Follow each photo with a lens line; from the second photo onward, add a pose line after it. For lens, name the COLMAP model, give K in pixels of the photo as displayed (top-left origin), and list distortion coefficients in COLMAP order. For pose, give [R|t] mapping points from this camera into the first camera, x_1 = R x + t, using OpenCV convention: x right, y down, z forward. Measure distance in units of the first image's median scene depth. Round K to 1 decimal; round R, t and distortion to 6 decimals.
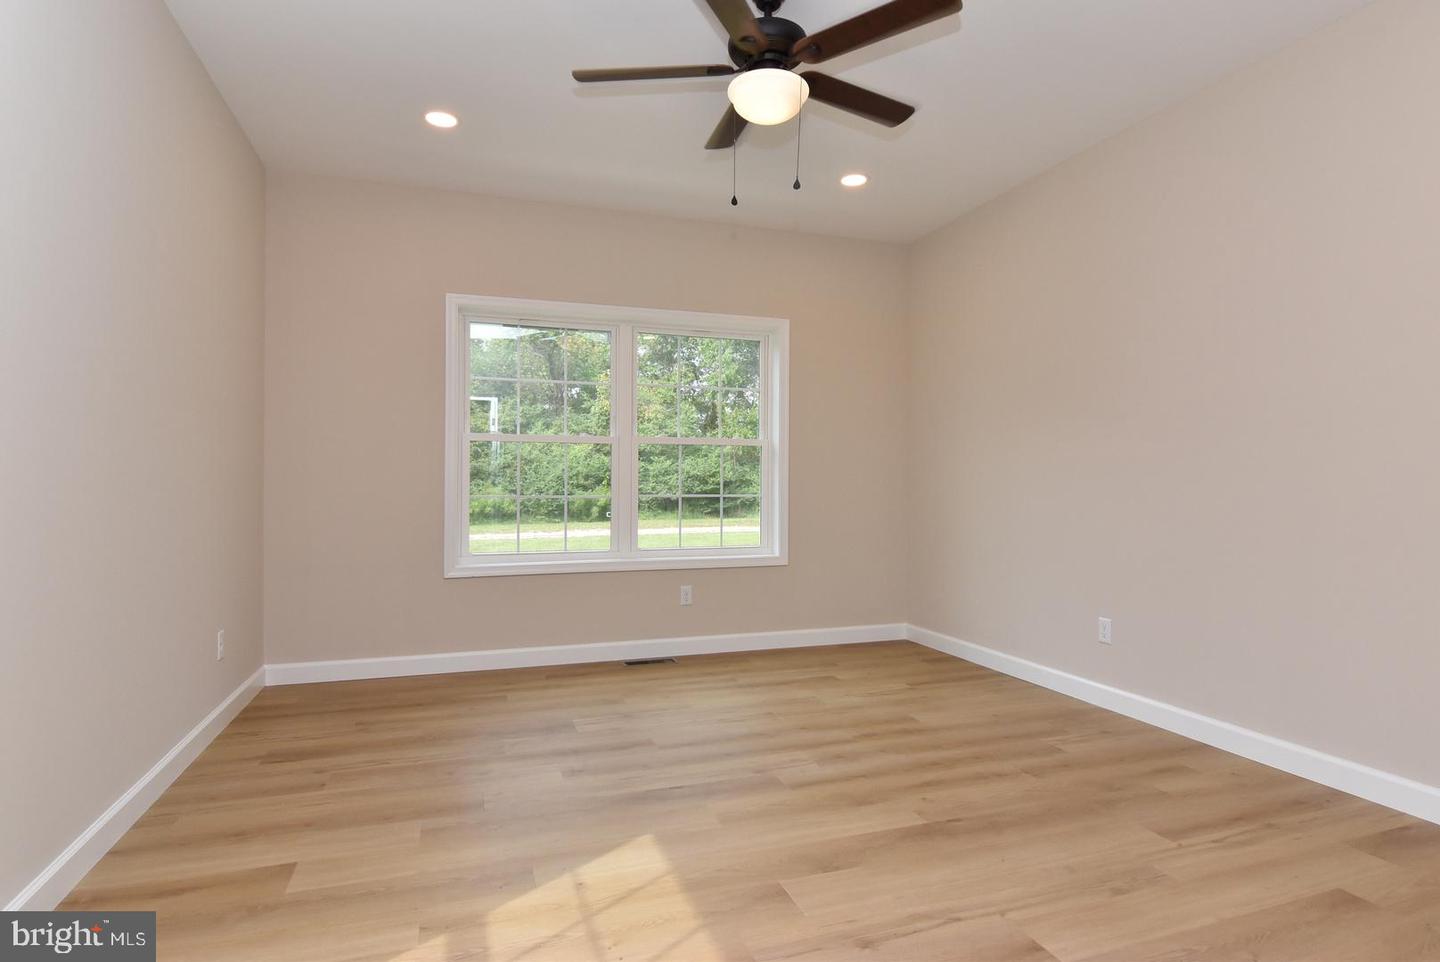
lens RADIAL K [[763.6, 0, 724.4], [0, 763.6, 479.9], [0, 0, 1]] dist [0.002526, -0.019873]
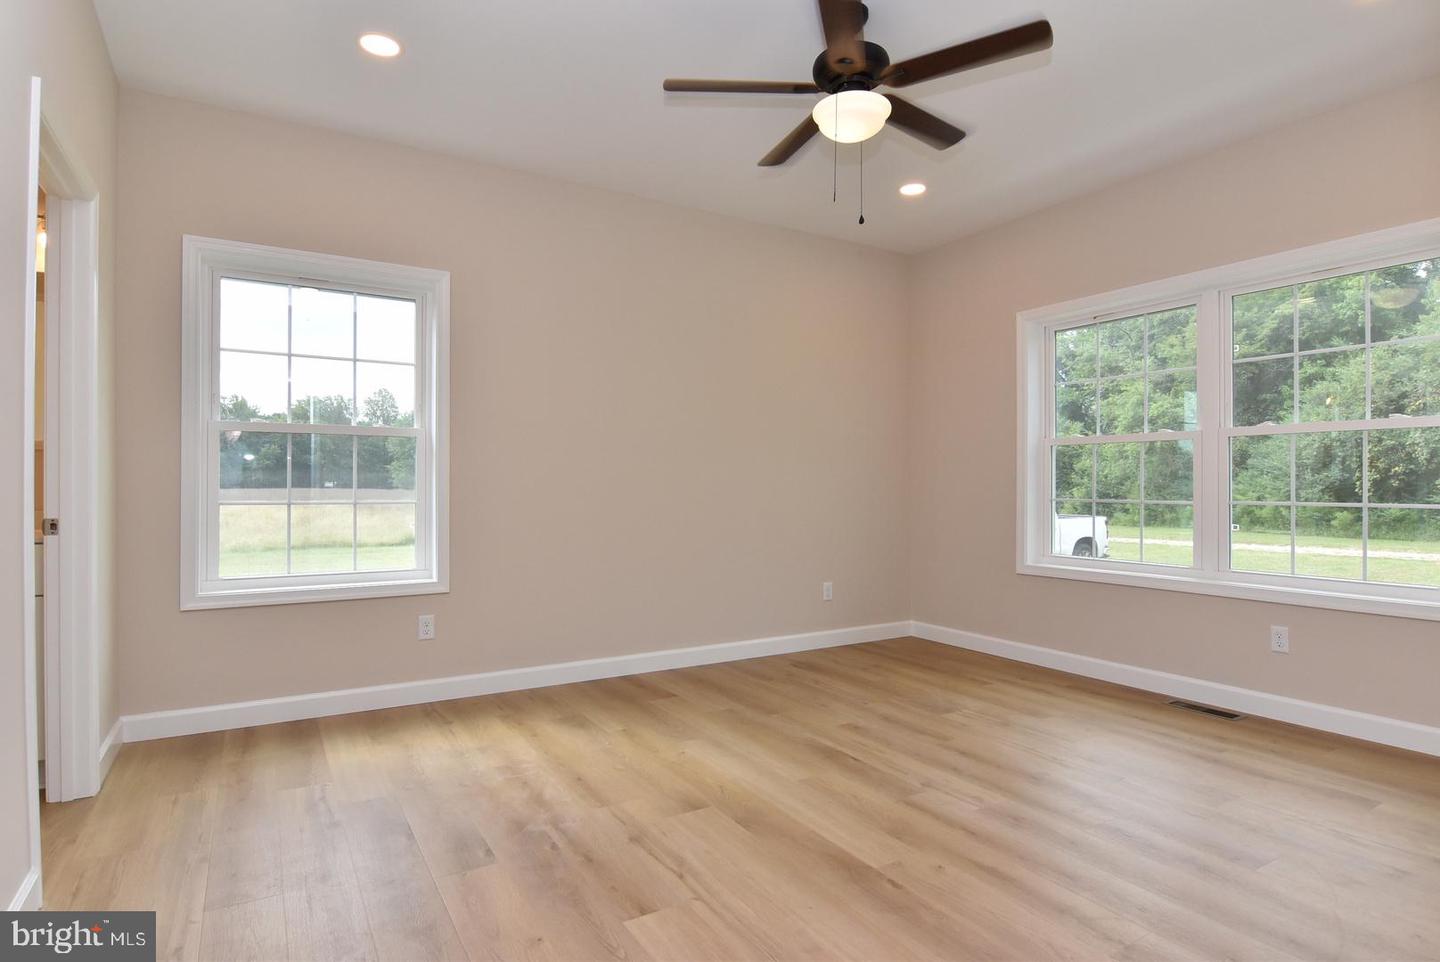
lens RADIAL K [[763.6, 0, 724.4], [0, 763.6, 479.9], [0, 0, 1]] dist [0.002526, -0.019873]
pose [[0.213404, -0.008376, -0.976928, 0.942221], [0.002331, 0.999965, -0.008064, 0.004815], [0.976961, -0.000556, 0.213416, 0.550339]]
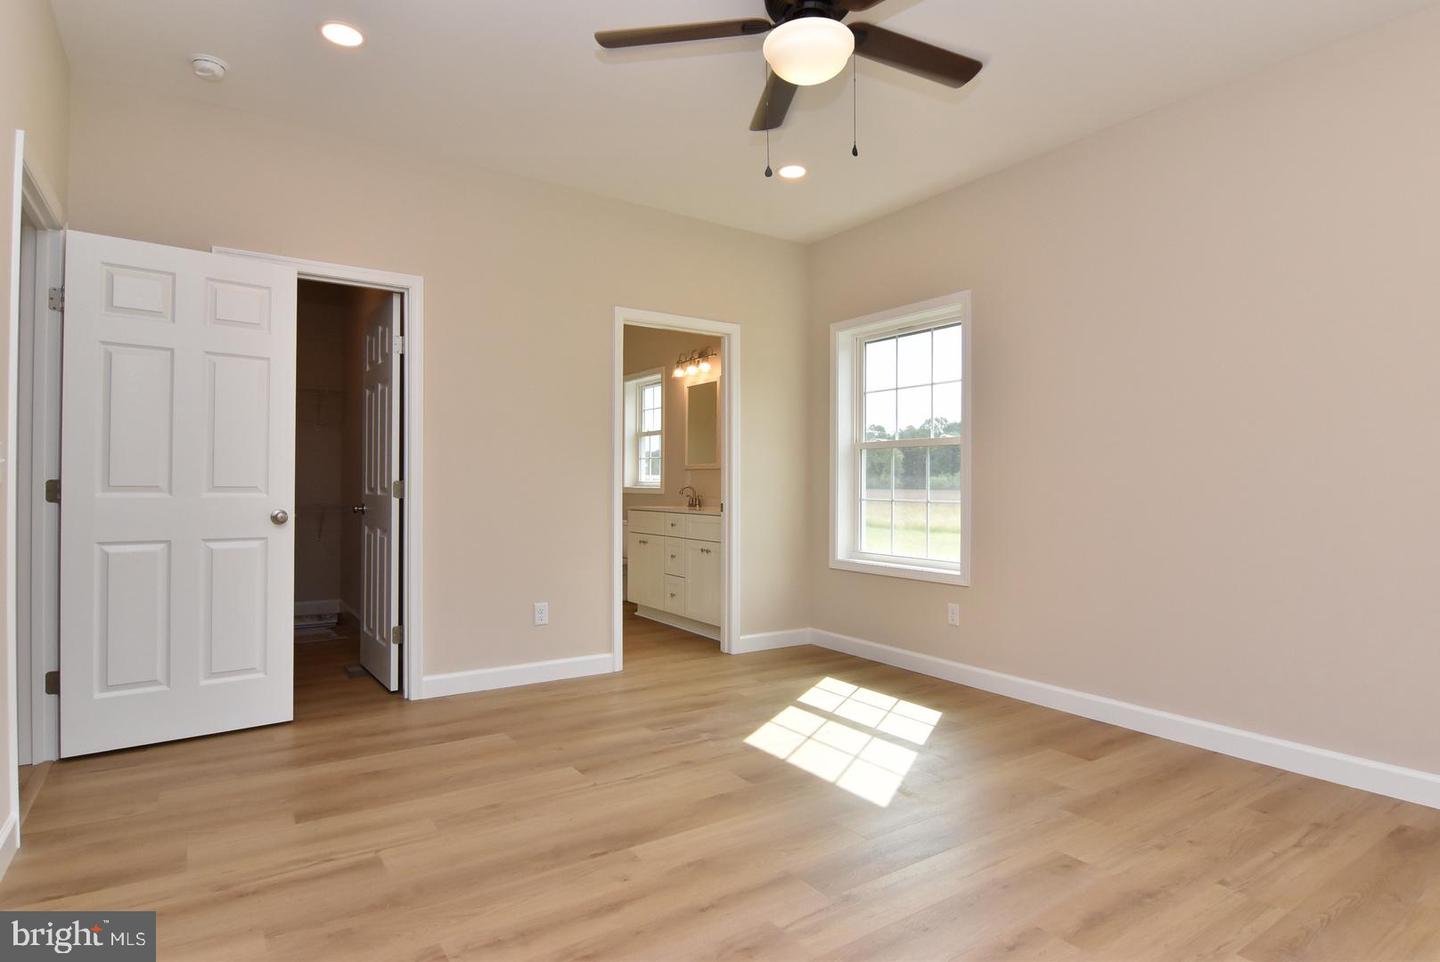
lens RADIAL K [[763.6, 0, 724.4], [0, 763.6, 479.9], [0, 0, 1]] dist [0.002526, -0.019873]
pose [[-0.965240, -0.009166, -0.261203, 0.344594], [-0.006236, 0.999908, -0.012042, 0.008288], [0.261290, -0.009994, -0.965209, 1.661593]]
